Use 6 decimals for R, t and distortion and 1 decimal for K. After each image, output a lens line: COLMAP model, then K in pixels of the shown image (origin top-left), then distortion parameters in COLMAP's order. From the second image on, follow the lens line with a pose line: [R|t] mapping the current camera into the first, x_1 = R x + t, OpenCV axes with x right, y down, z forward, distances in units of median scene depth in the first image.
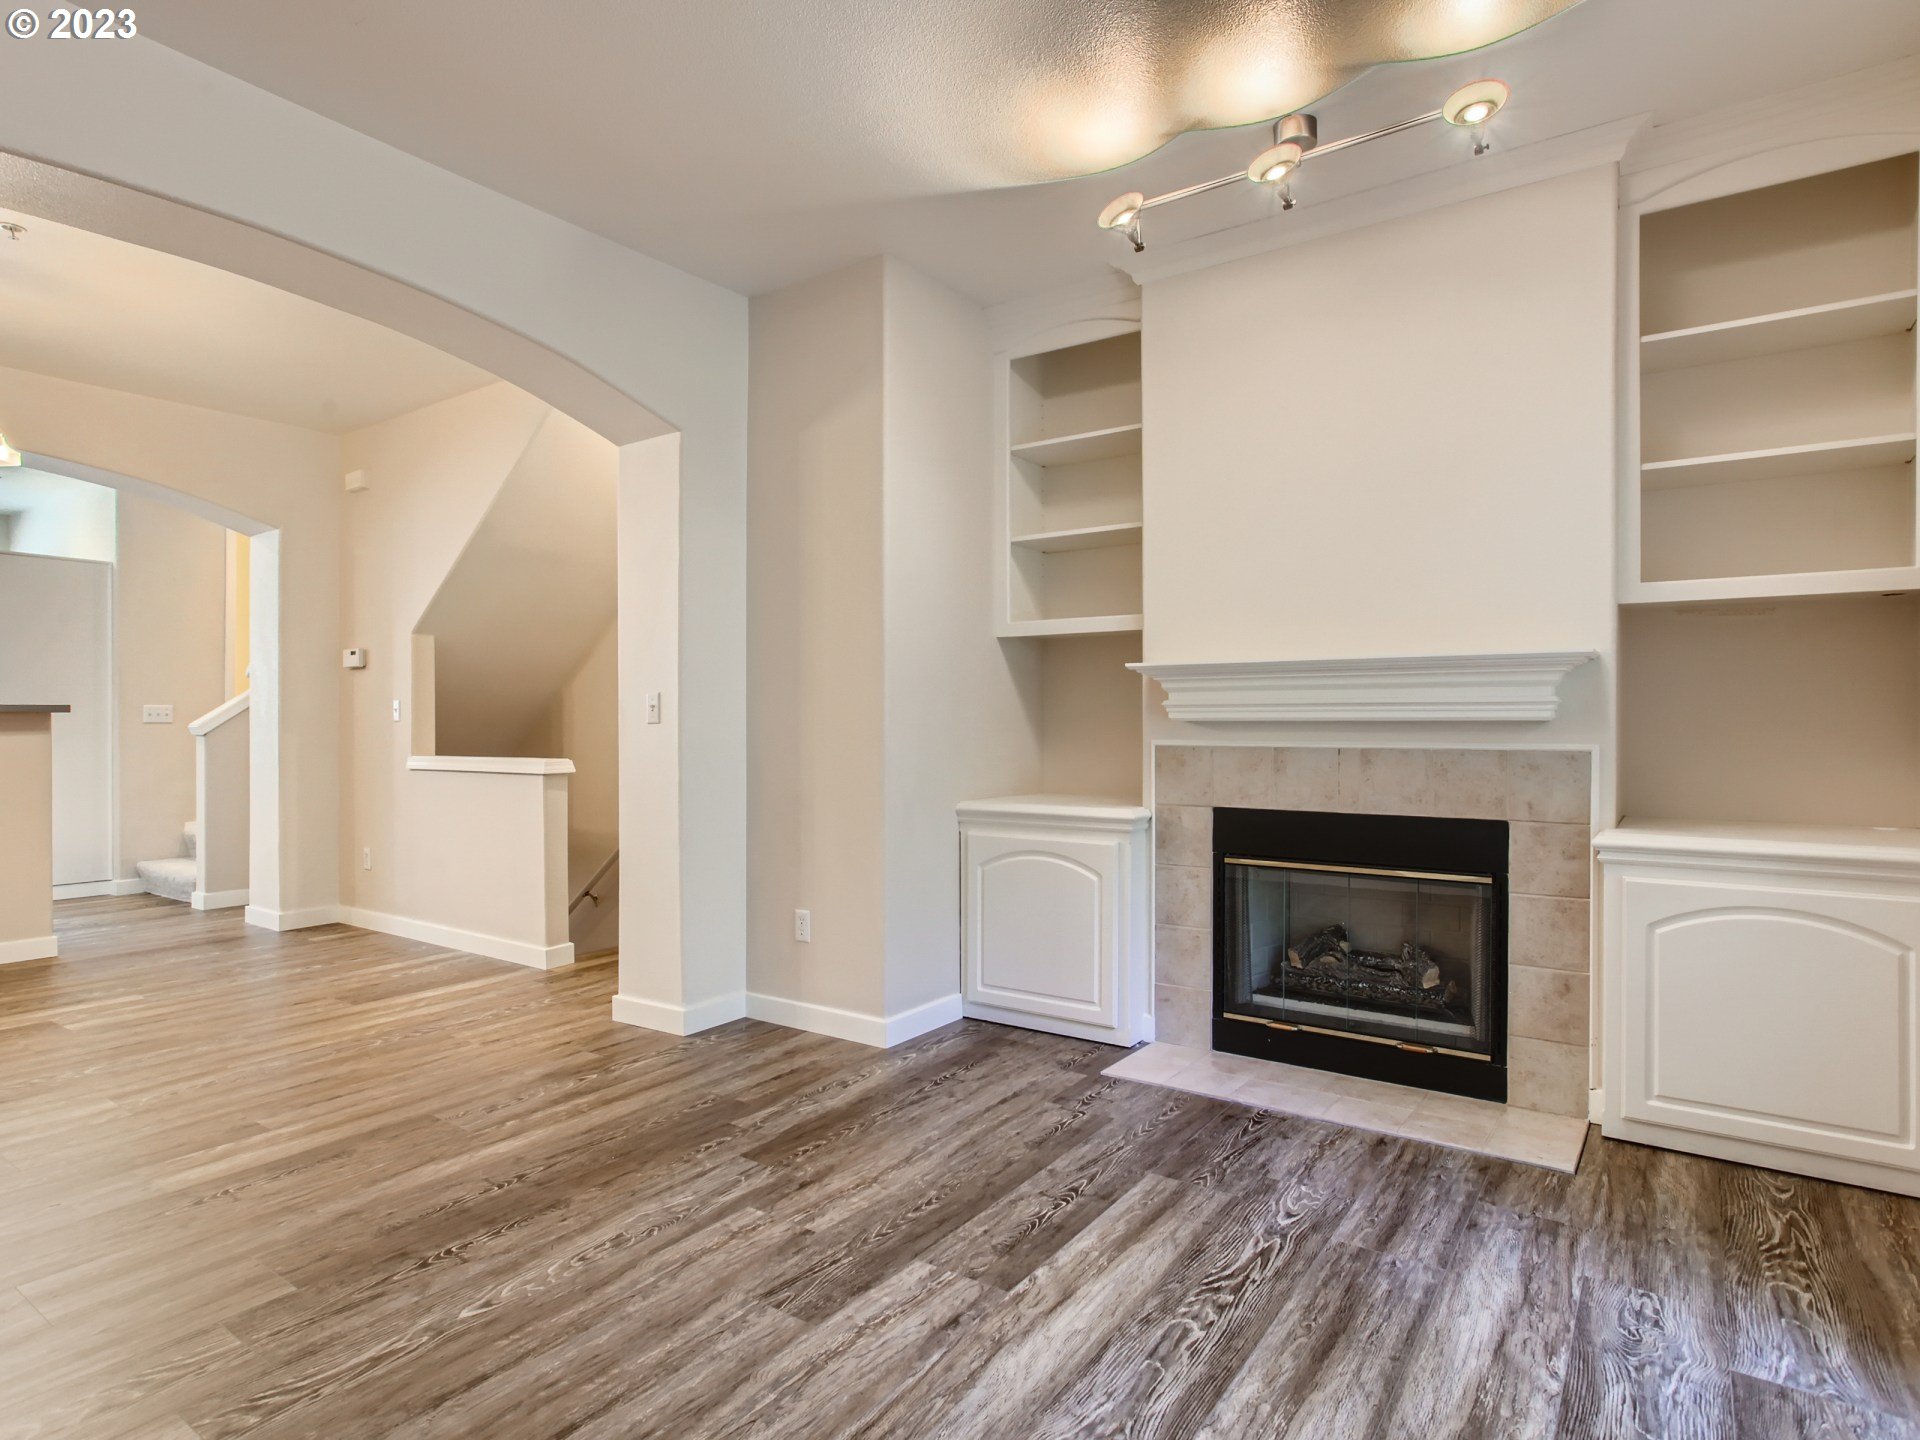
lens RADIAL K [[1039.5, 0, 953.7], [0, 1039.5, 721.8], [0, 0, 1]] dist [-0.036676, 0.018502]
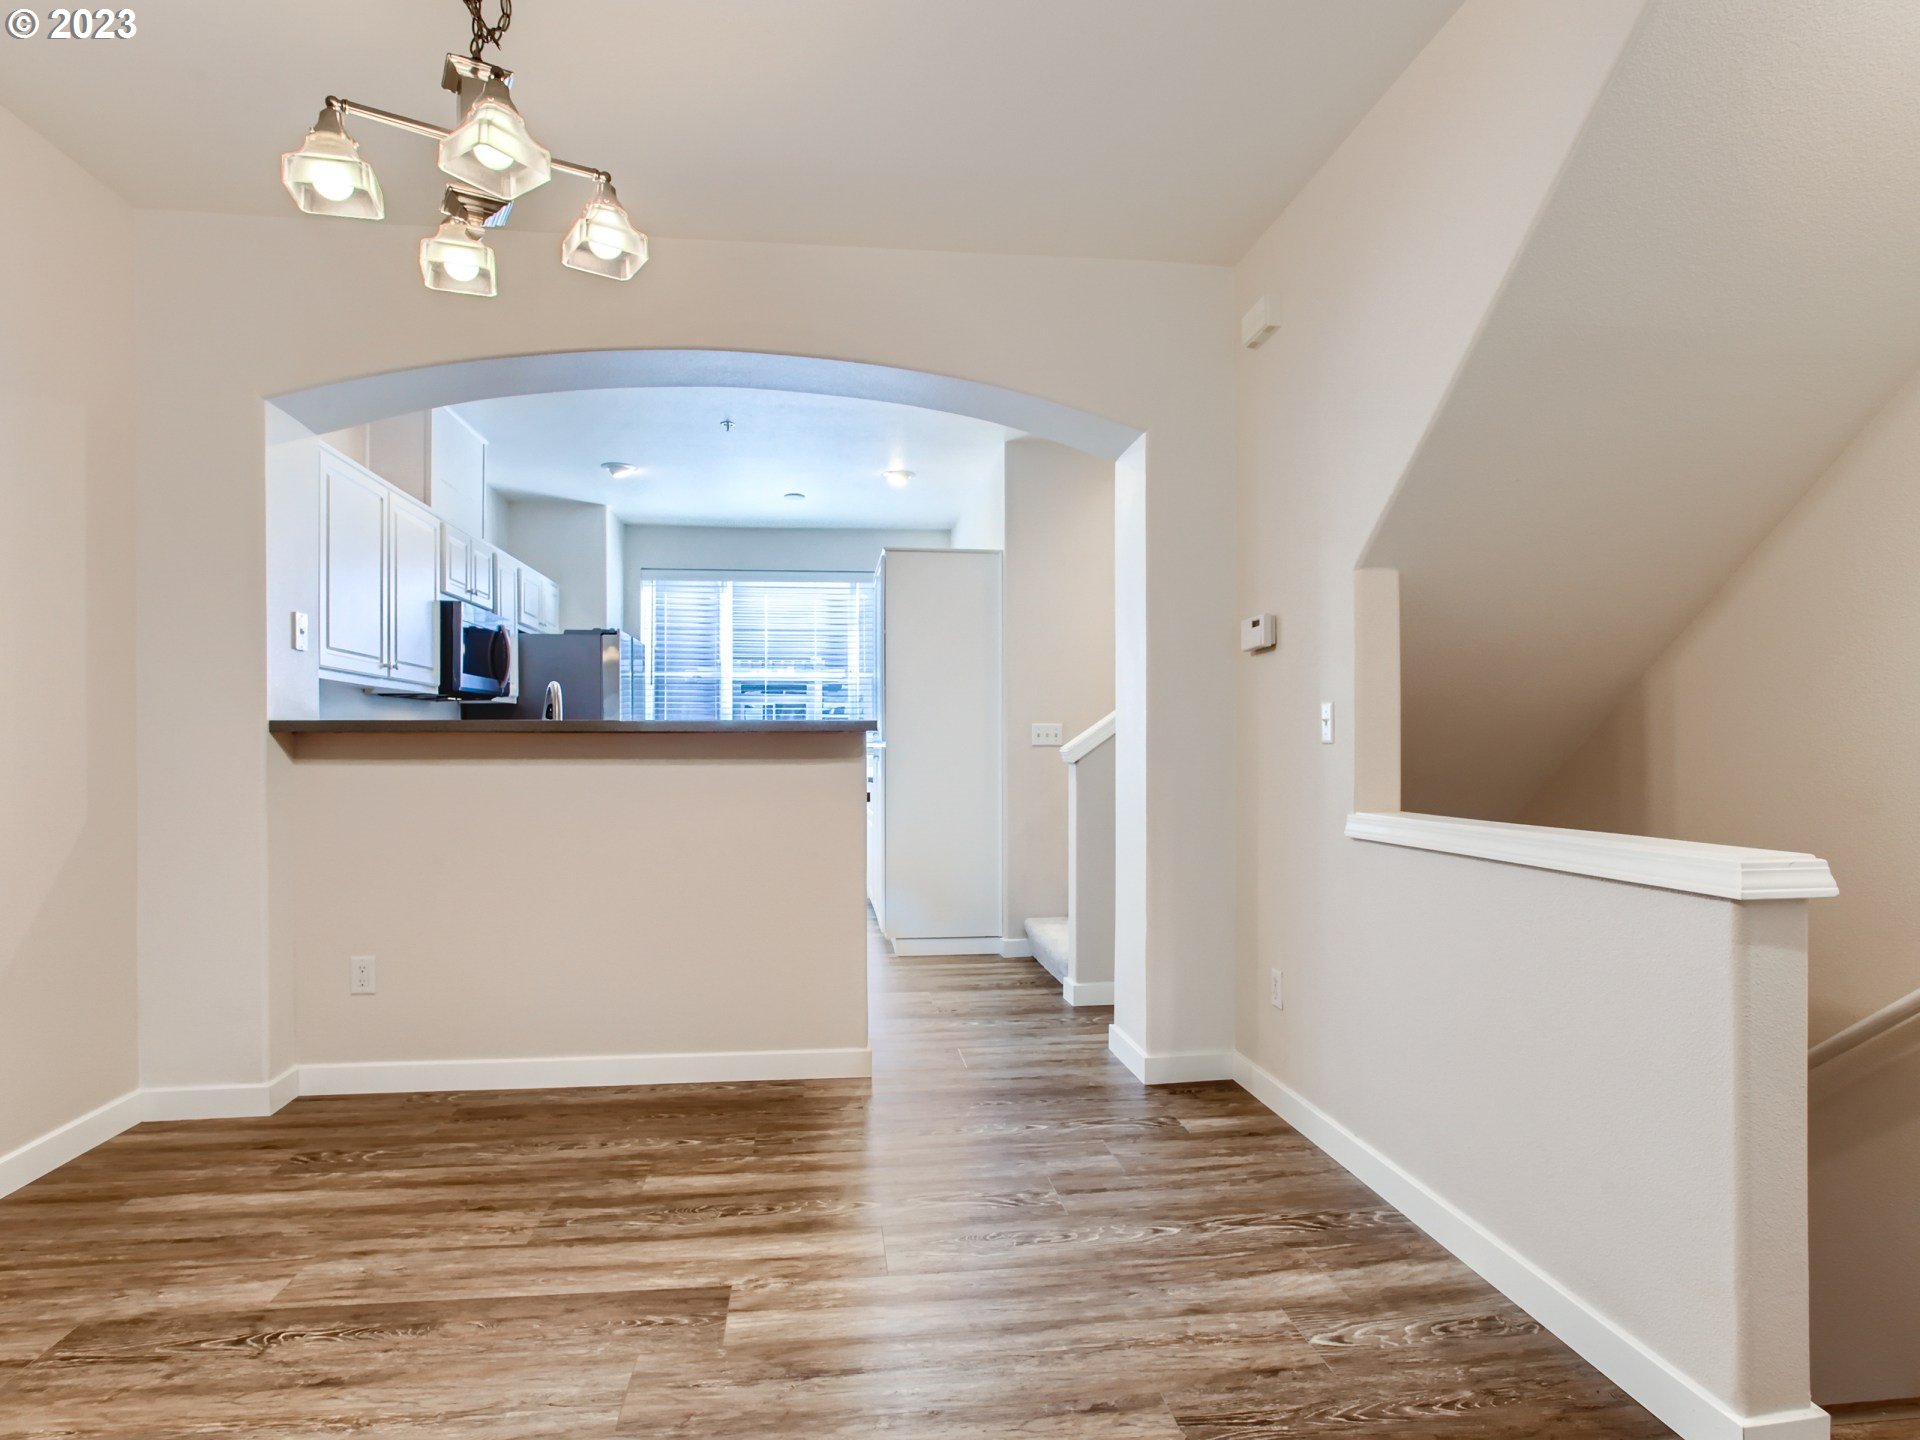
lens RADIAL K [[1039.5, 0, 953.7], [0, 1039.5, 721.8], [0, 0, 1]] dist [-0.036676, 0.018502]
pose [[0.663818, -0.013097, -0.747780, -0.268039], [-0.006919, 0.999696, -0.023652, 0.002581], [0.747862, 0.020874, 0.663526, 0.498467]]
